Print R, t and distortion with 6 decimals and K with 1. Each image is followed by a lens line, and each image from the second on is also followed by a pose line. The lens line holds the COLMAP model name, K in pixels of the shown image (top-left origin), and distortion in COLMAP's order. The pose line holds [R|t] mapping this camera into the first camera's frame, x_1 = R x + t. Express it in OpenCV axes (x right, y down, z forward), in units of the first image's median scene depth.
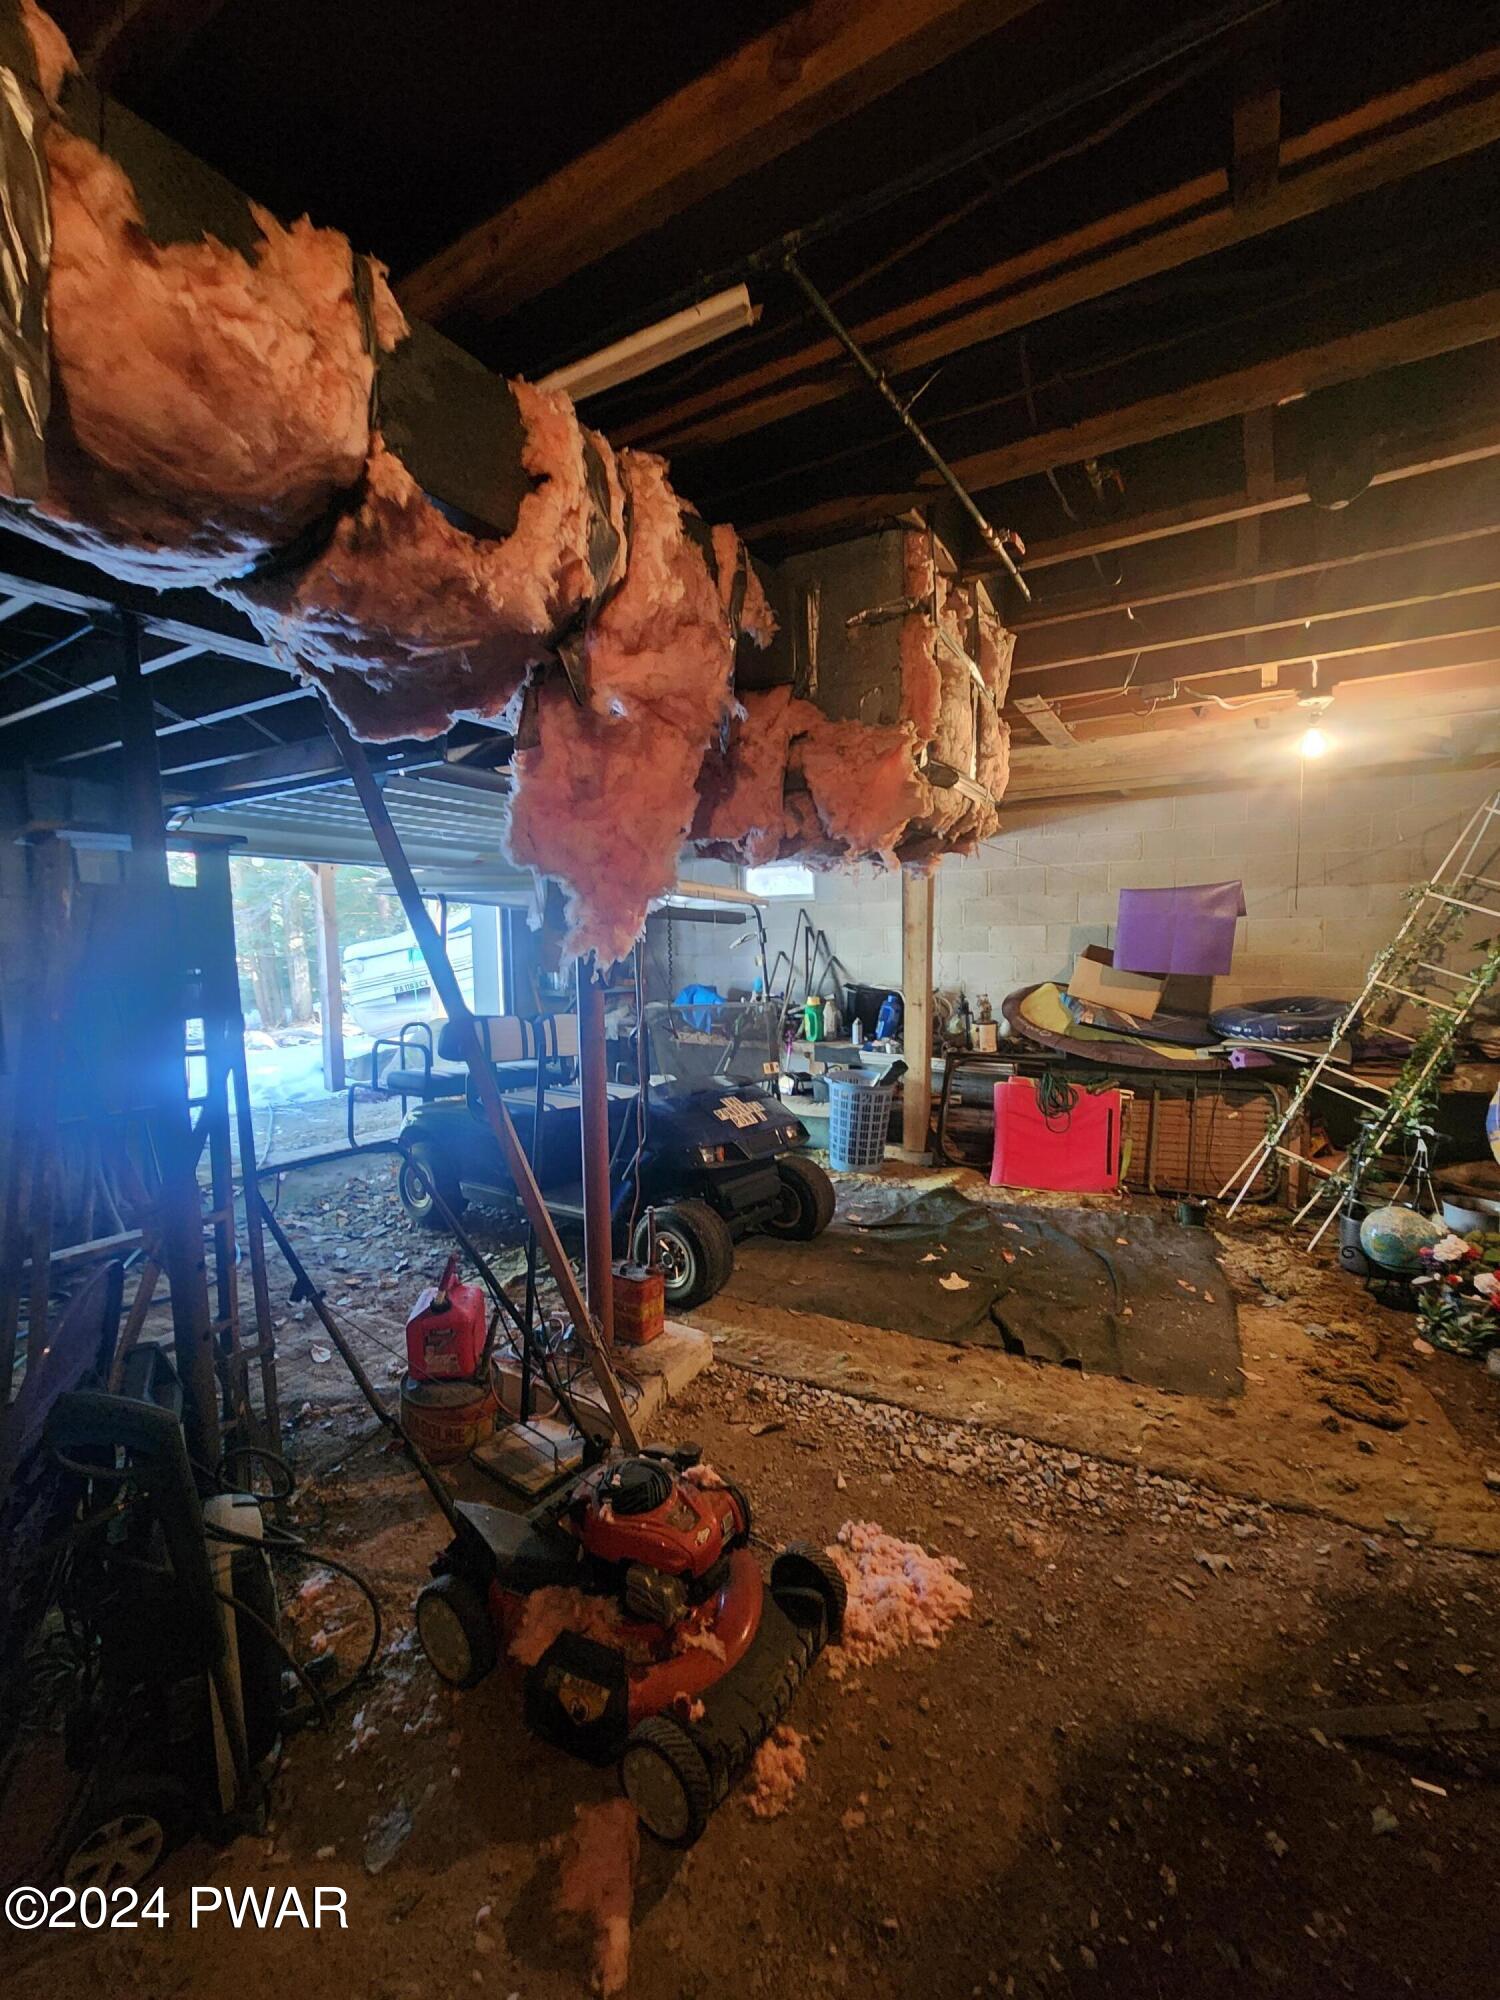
lens RADIAL K [[814.5, 0, 754.2], [0, 814.5, 1002.8], [0, 0, 1]] dist [0.001034, 0.000226]
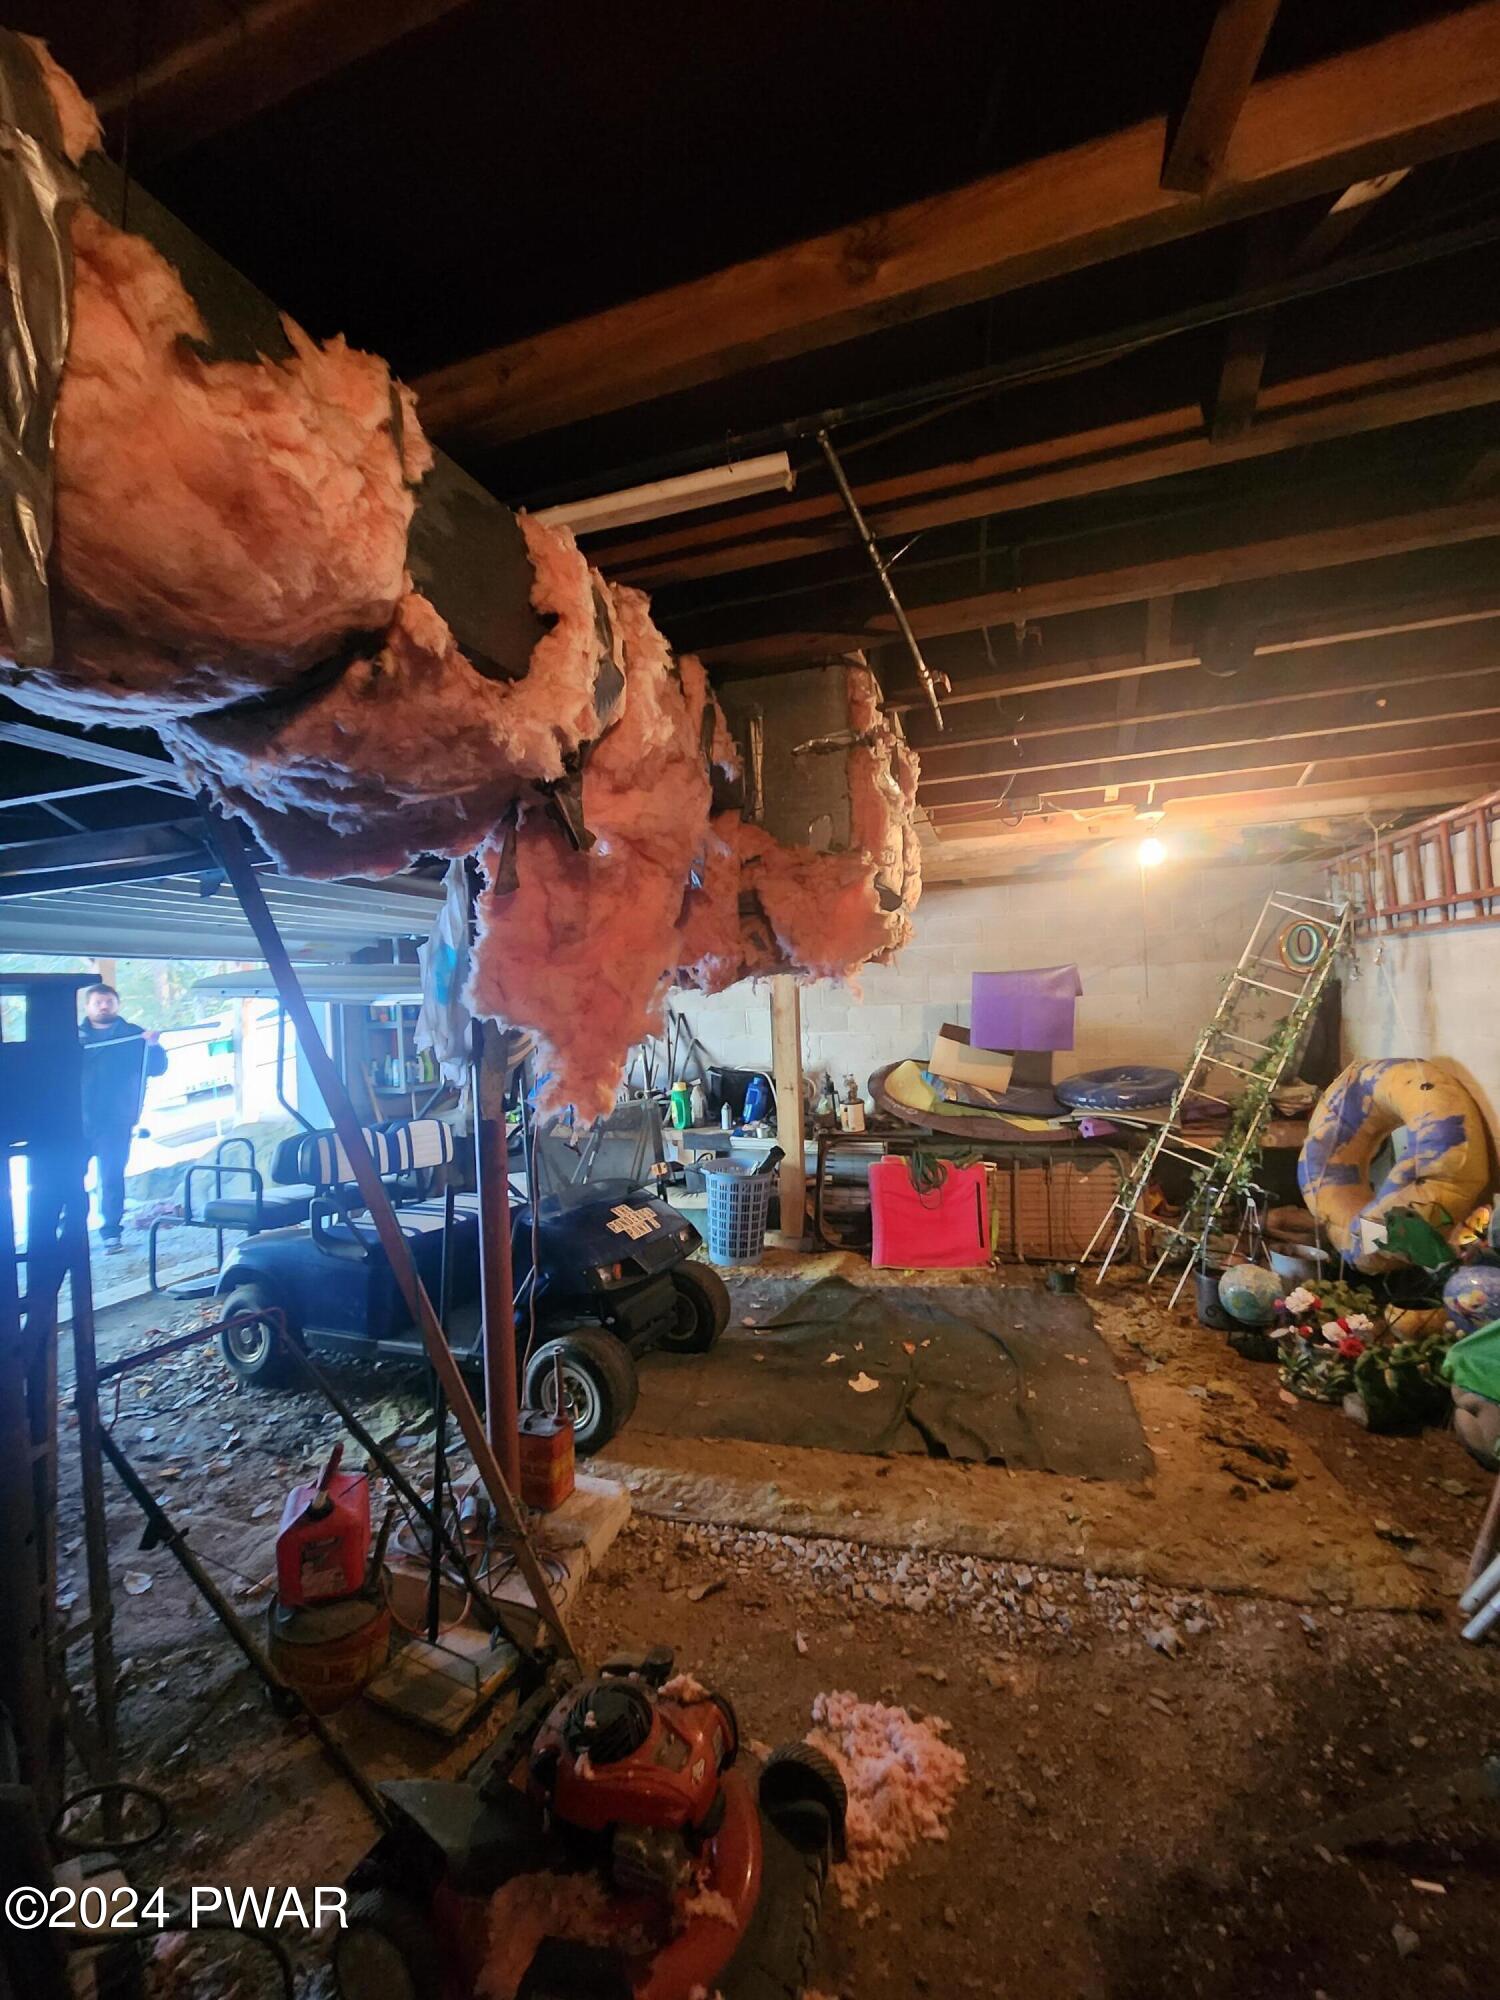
lens RADIAL K [[814.5, 0, 754.8], [0, 814.5, 999.2], [0, 0, 1]] dist [0.001034, 0.000226]
pose [[0.977138, -0.025711, 0.211045, -0.133536], [0.043749, 0.995733, -0.081252, -0.073200], [-0.208055, 0.088628, 0.974093, 0.054671]]
